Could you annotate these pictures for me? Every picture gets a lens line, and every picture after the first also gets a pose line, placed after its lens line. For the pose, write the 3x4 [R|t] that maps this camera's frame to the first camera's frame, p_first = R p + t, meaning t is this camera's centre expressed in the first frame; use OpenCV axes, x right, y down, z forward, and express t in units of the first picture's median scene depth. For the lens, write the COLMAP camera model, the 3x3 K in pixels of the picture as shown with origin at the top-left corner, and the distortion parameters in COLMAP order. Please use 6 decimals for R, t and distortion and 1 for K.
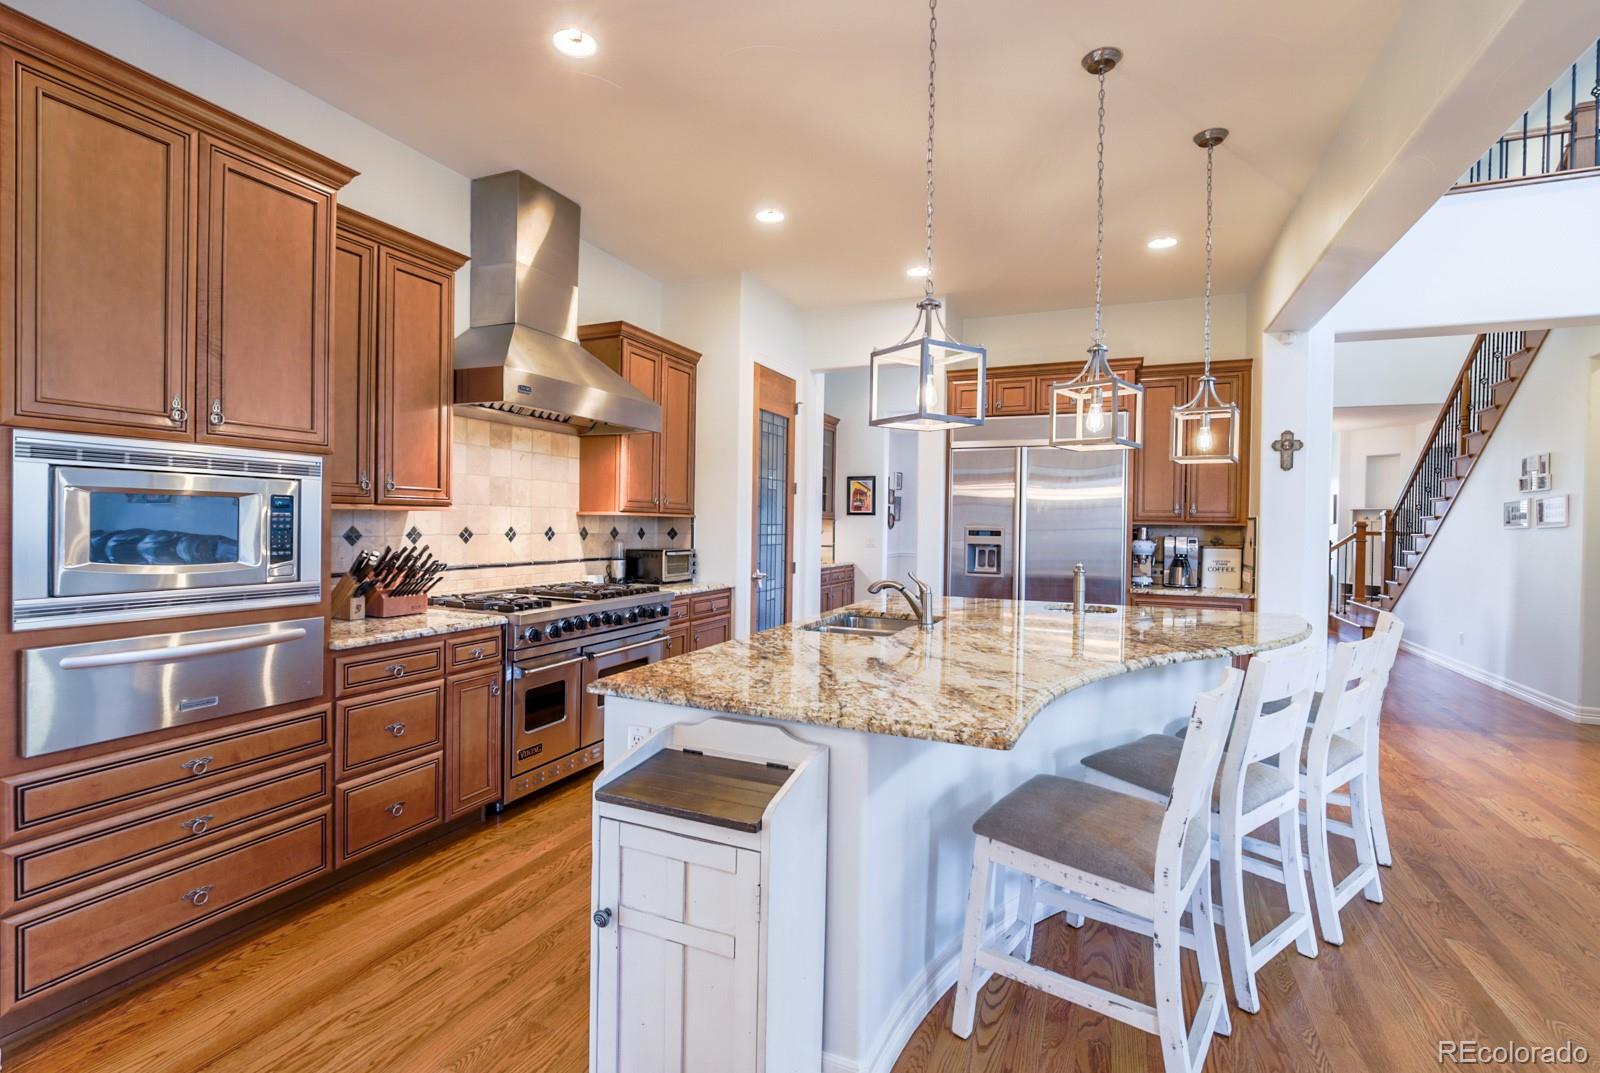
lens RADIAL K [[741.8, 0, 800.0], [0, 741.8, 536.5], [0, 0, 1]] dist [0.000013, 0.000016]
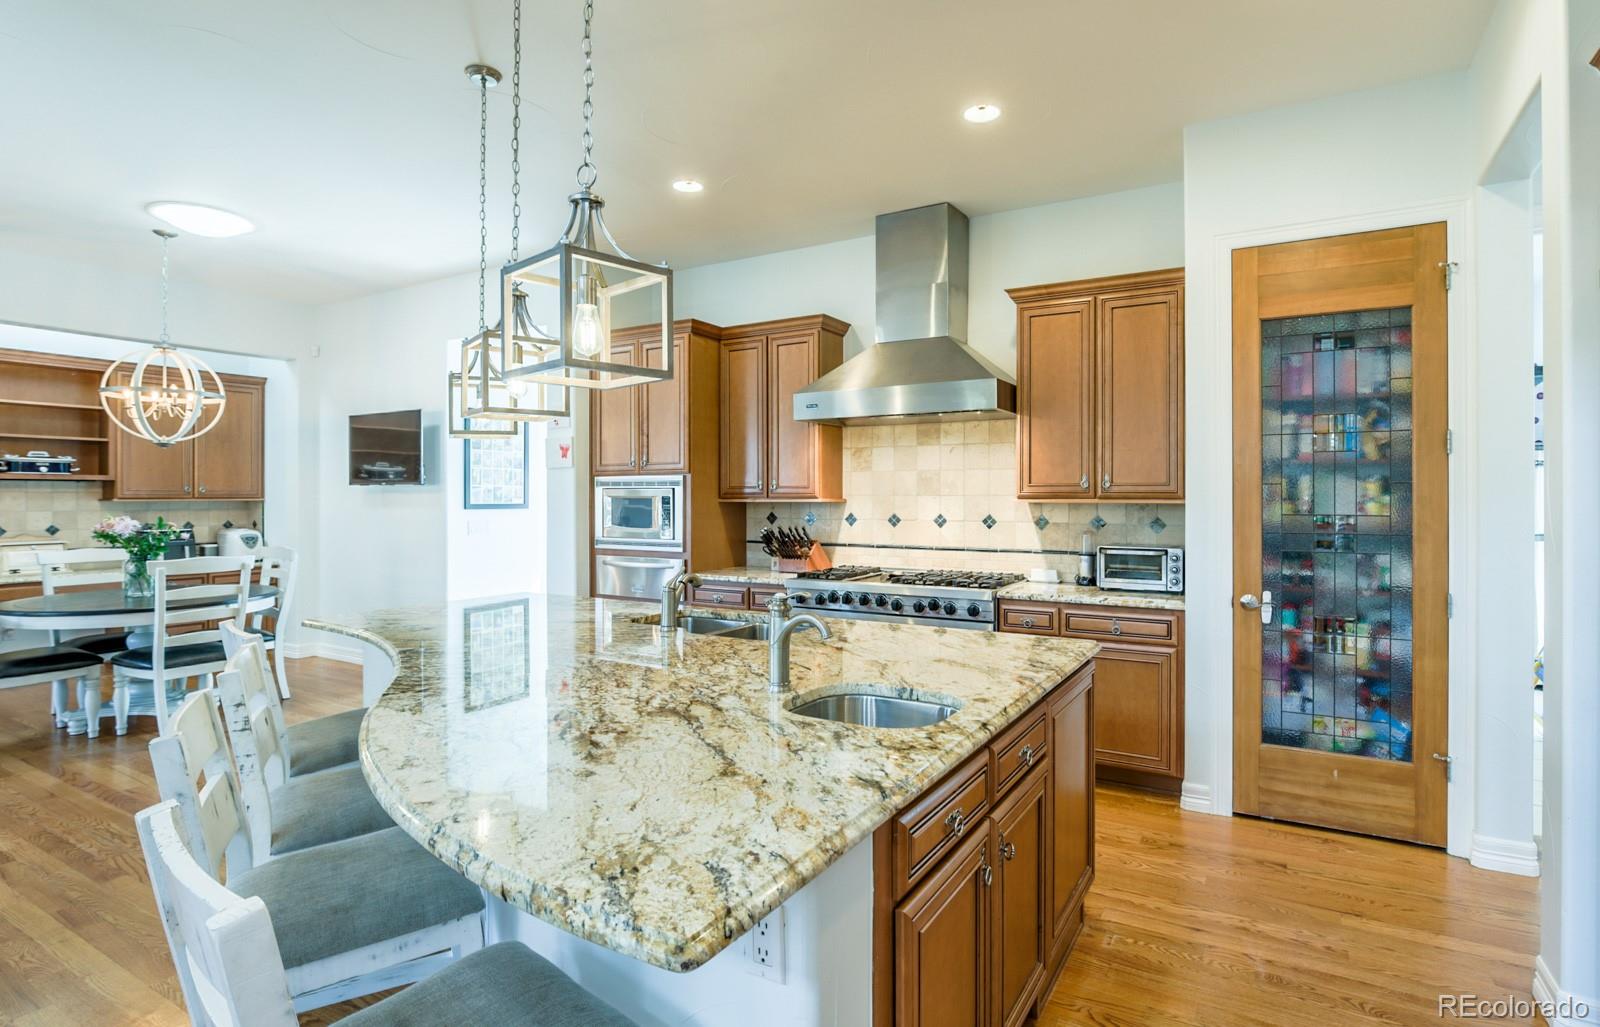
lens RADIAL K [[809.7, 0, 802.0], [0, 809.7, 503.0], [0, 0, 1]] dist [-0.000297, -0.000055]
pose [[-0.134695, -0.005519, -0.990872, 0.837219], [-0.020115, 0.999794, -0.002834, -0.022338], [0.990683, 0.019549, -0.134778, 0.963013]]
